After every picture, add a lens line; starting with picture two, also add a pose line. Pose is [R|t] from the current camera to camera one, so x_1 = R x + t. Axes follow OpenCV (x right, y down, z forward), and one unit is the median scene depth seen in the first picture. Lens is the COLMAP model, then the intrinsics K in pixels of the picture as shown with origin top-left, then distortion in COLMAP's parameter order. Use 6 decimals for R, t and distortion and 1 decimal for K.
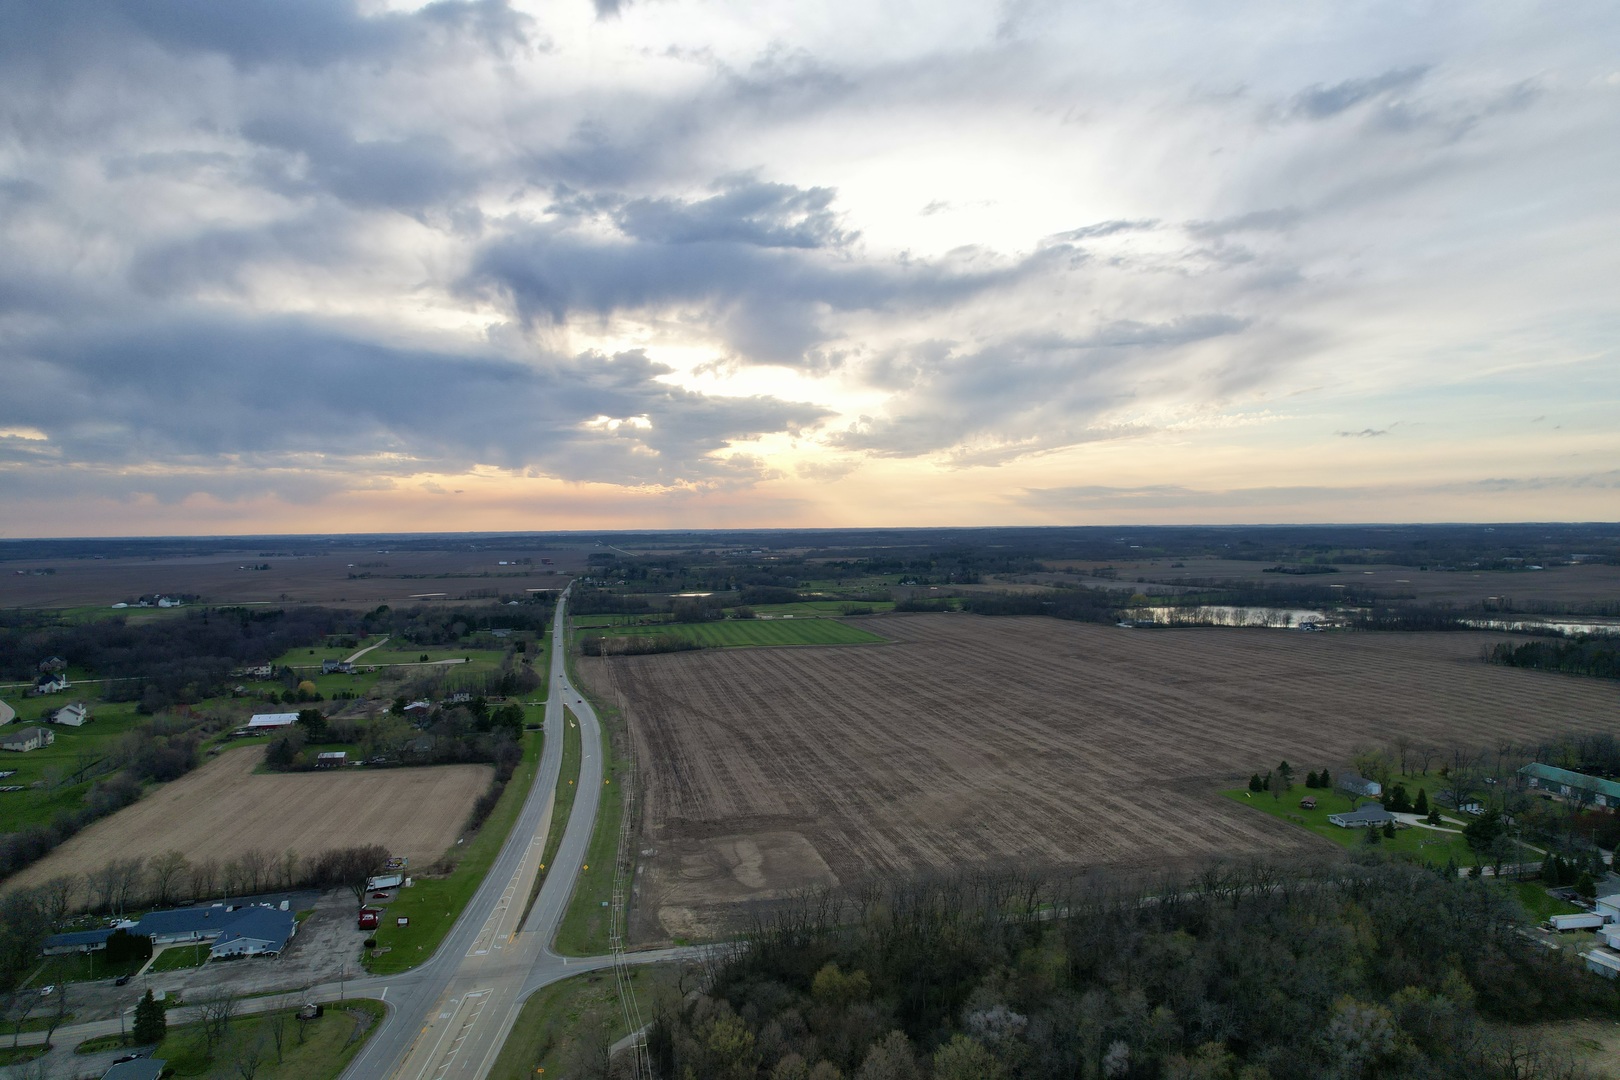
lens RADIAL K [[1036.5, 0, 813.9], [0, 1036.5, 546.3], [0, 0, 1]] dist [-0.074884, 0.069301]
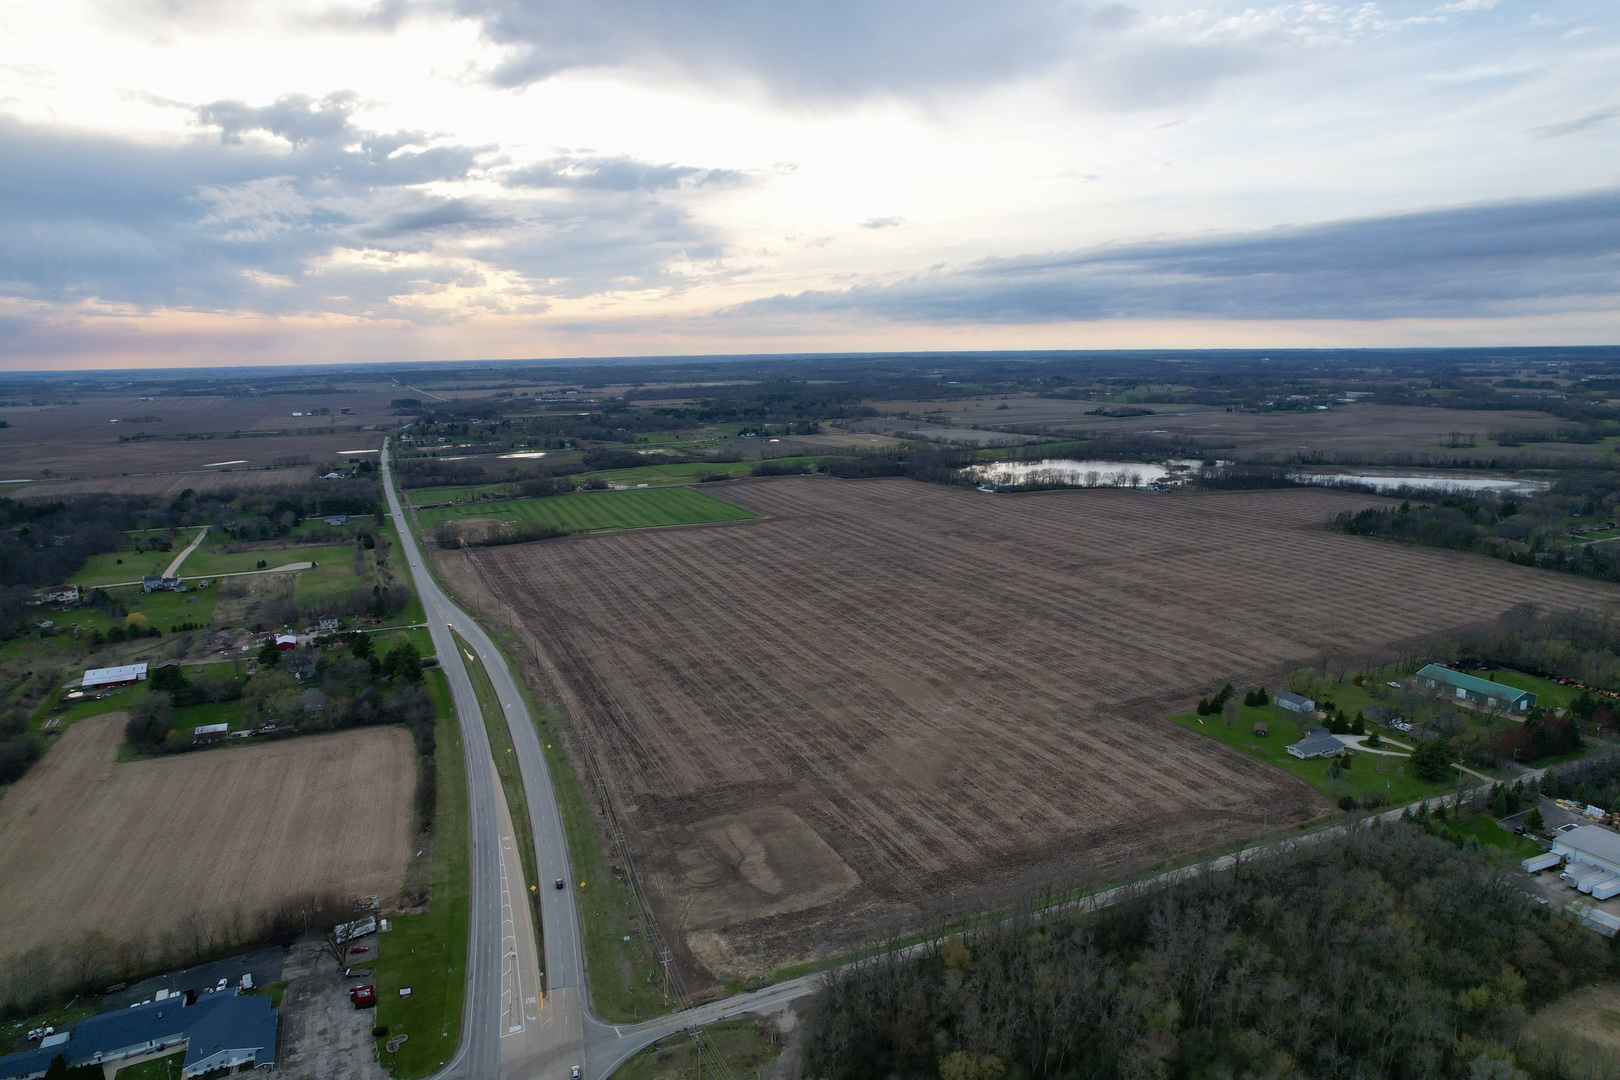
lens RADIAL K [[1038.2, 0, 814.0], [0, 1038.2, 538.7], [0, 0, 1]] dist [-0.073270, 0.065596]
pose [[0.982651, -0.039704, 0.181166, -0.137452], [0.010530, 0.987184, 0.159235, -0.106927], [-0.185167, -0.154565, 0.970476, 0.095727]]
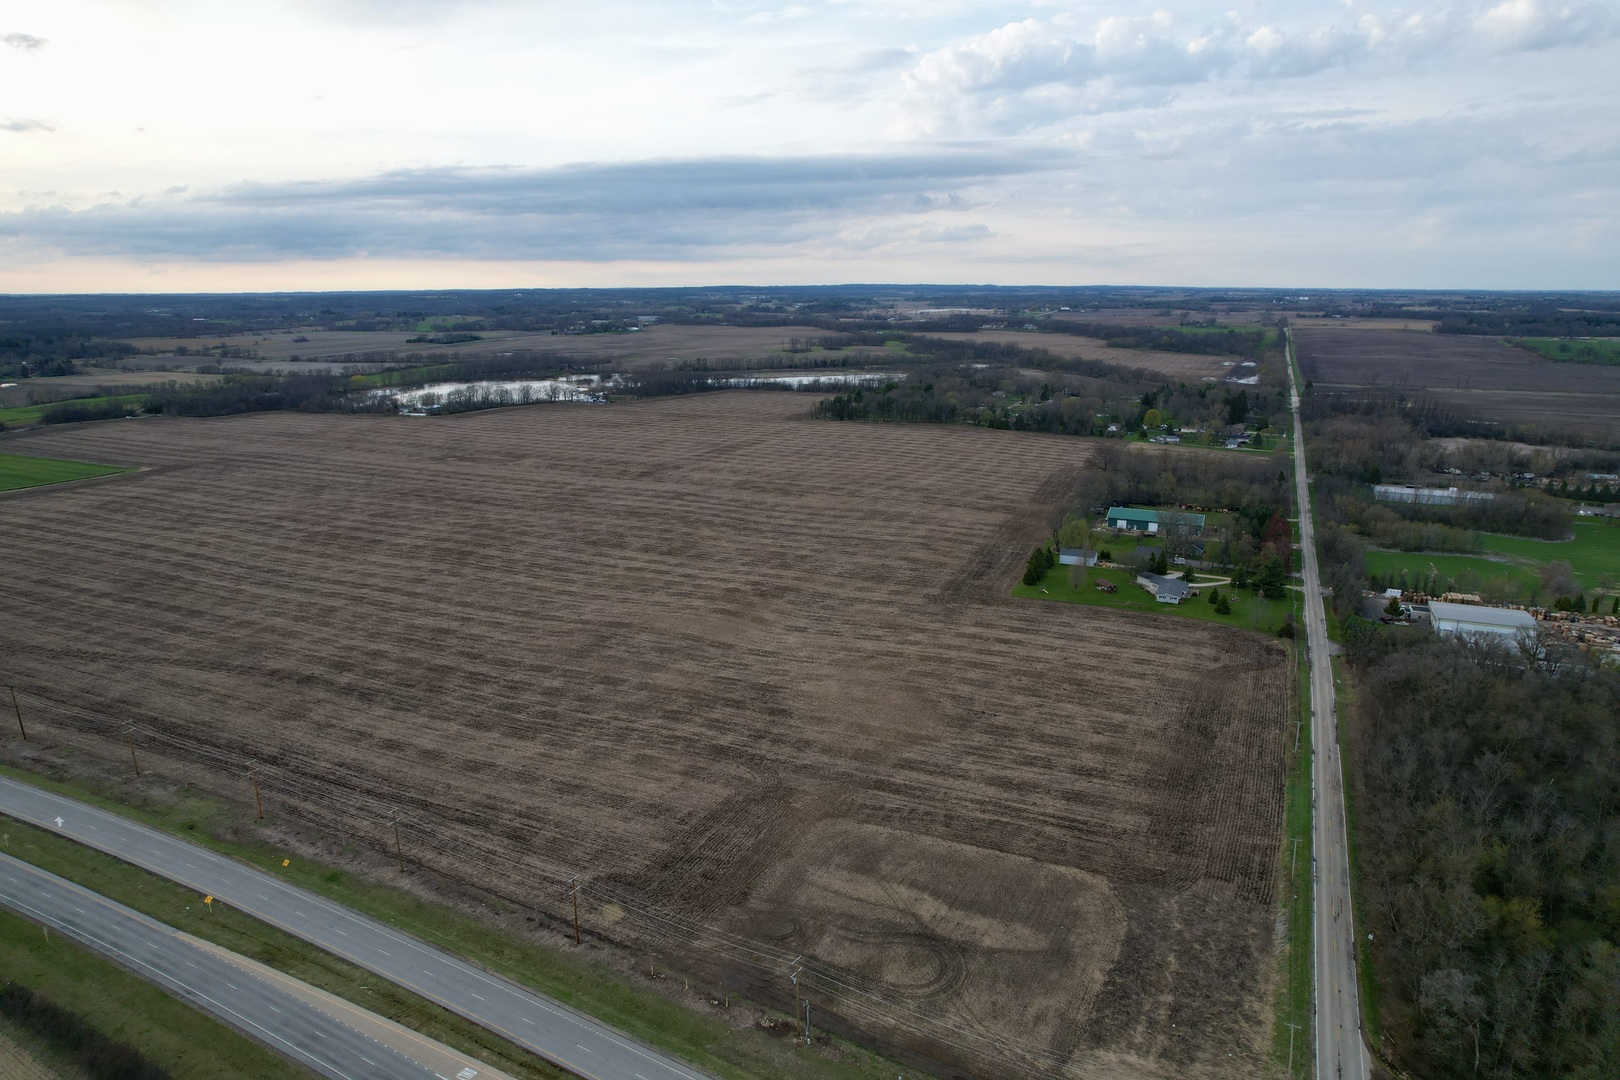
lens RADIAL K [[1036.5, 0, 813.9], [0, 1036.5, 546.3], [0, 0, 1]] dist [-0.074884, 0.069301]
pose [[0.625578, -0.187282, 0.757349, -0.399903], [0.015054, 0.973476, 0.228292, -0.010918], [-0.780017, -0.131413, 0.611804, 0.597561]]
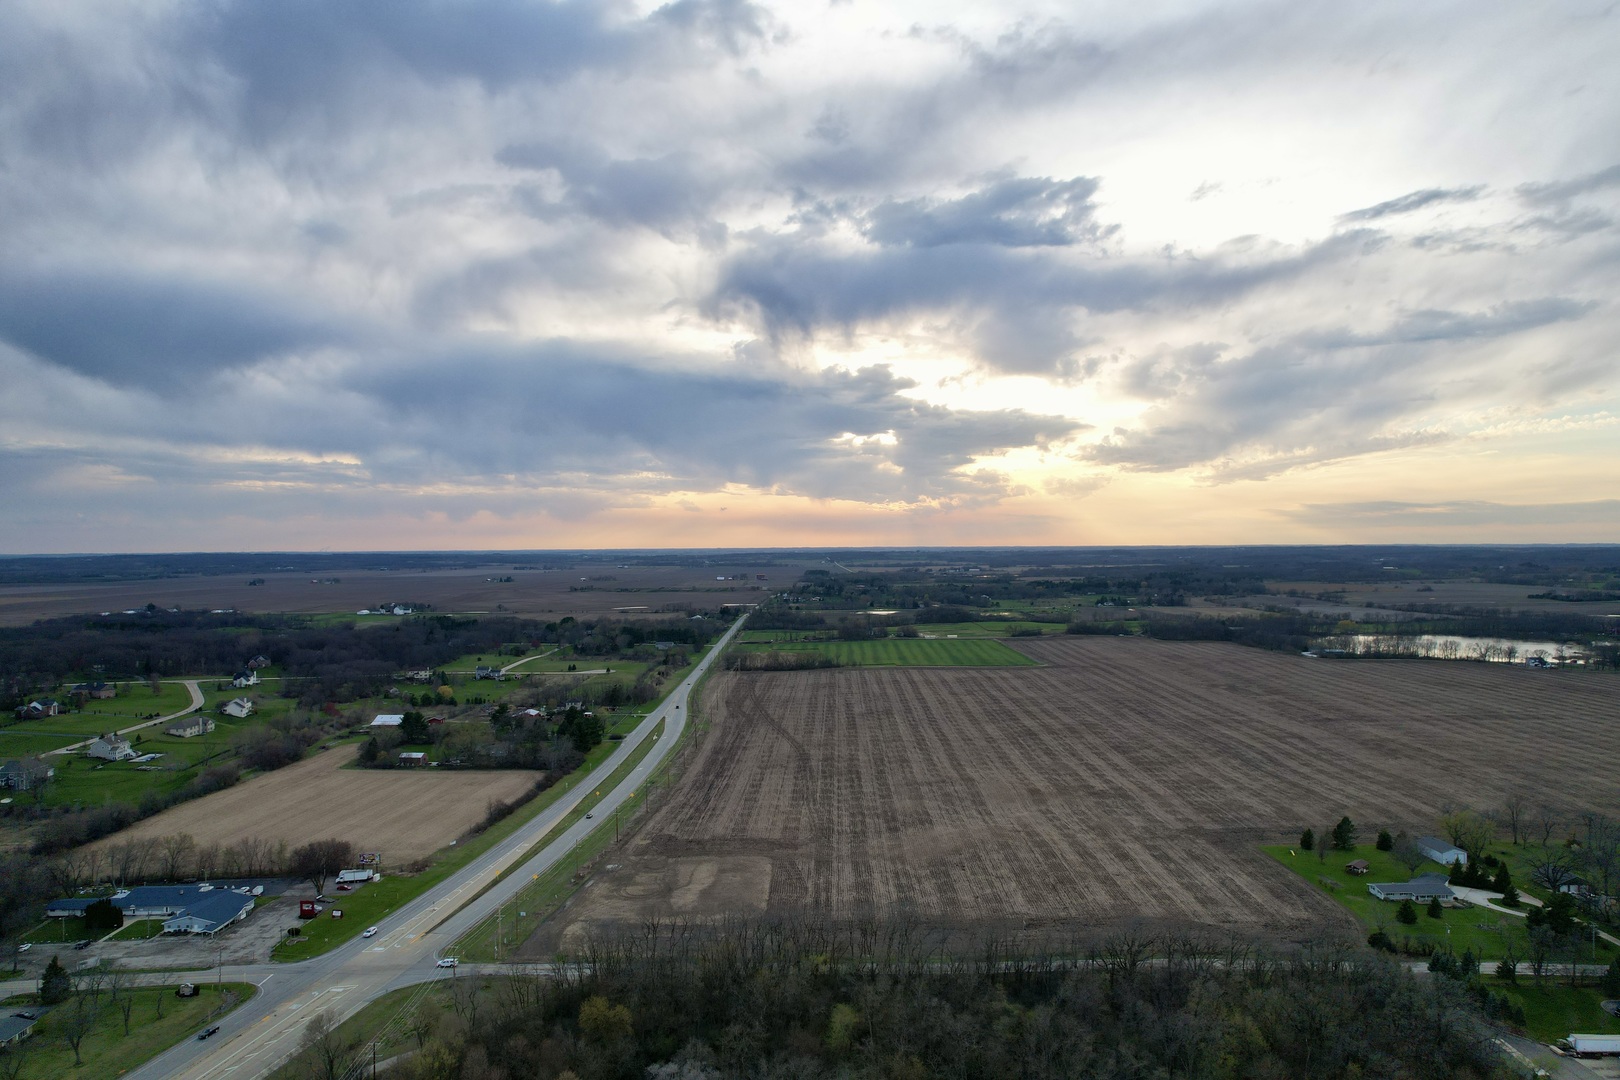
lens RADIAL K [[1036.5, 0, 813.9], [0, 1036.5, 546.3], [0, 0, 1]] dist [-0.074884, 0.069301]
pose [[0.973204, 0.004532, -0.229899, 0.223830], [-0.008353, 0.999843, -0.015651, -0.002952], [0.229792, 0.017152, 0.973089, 0.048943]]
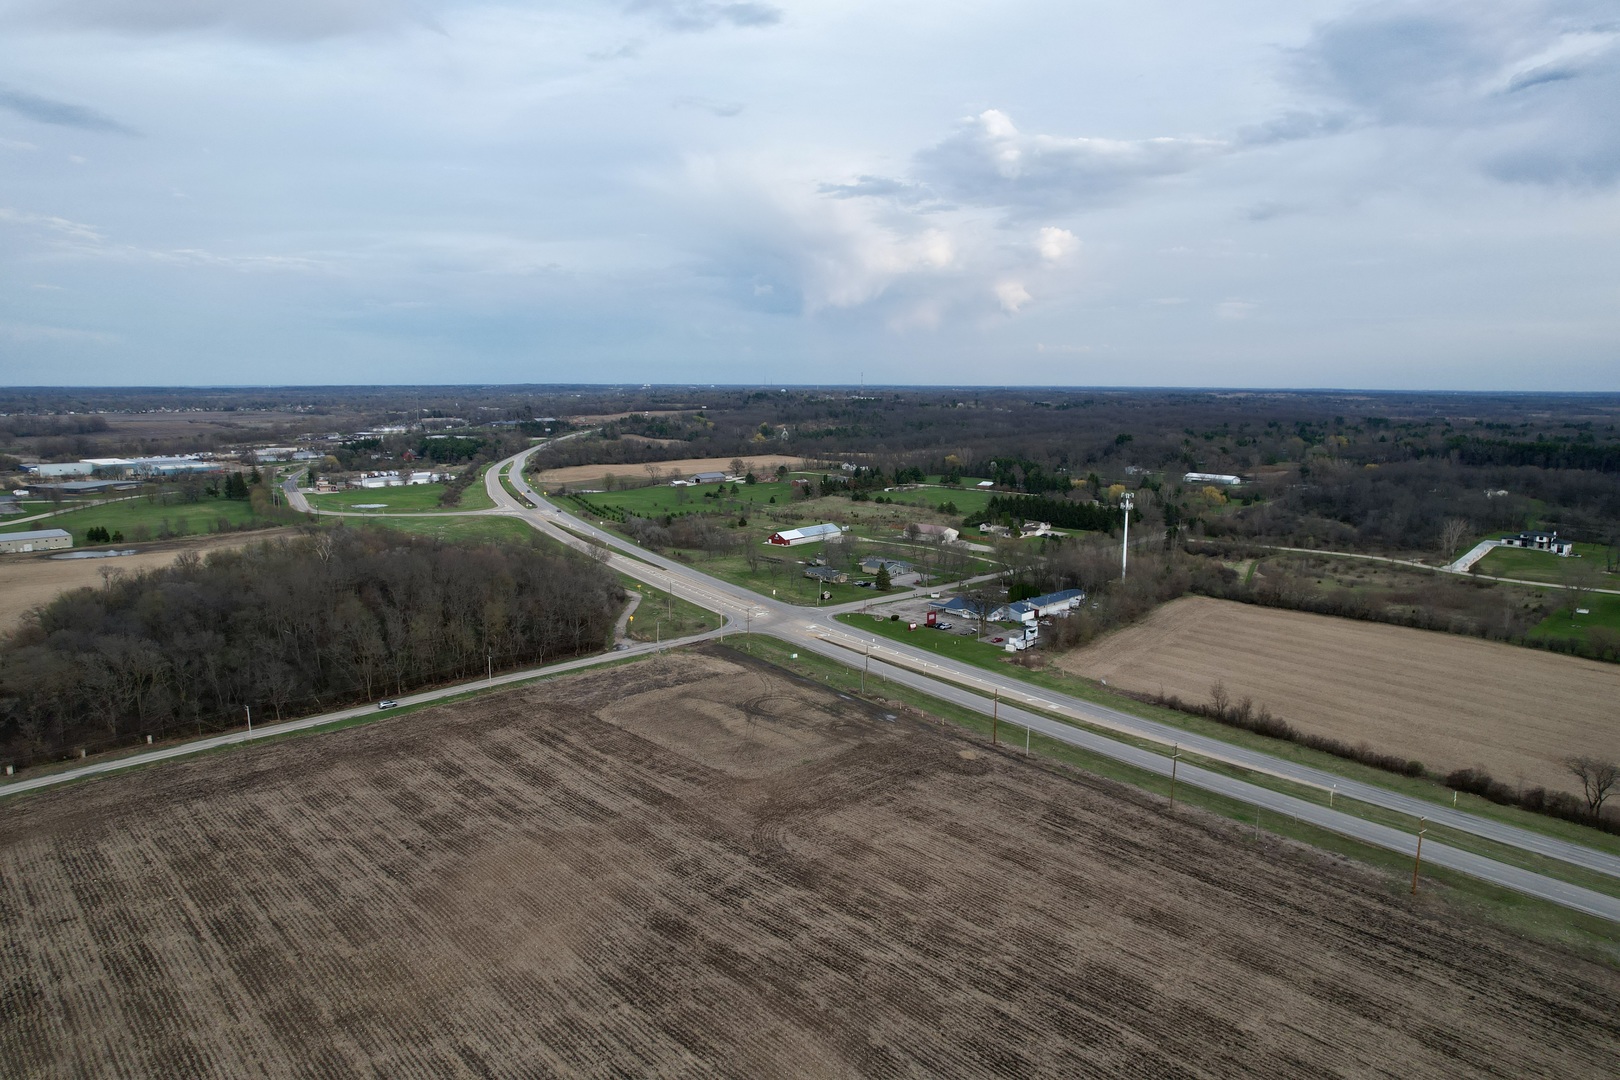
lens RADIAL K [[1036.5, 0, 813.9], [0, 1036.5, 546.3], [0, 0, 1]] dist [-0.074884, 0.069301]
pose [[-0.859175, 0.086102, -0.504386, 0.211706], [-0.008956, 0.983059, 0.183071, 0.035102], [0.511603, 0.161807, -0.843849, 1.346424]]
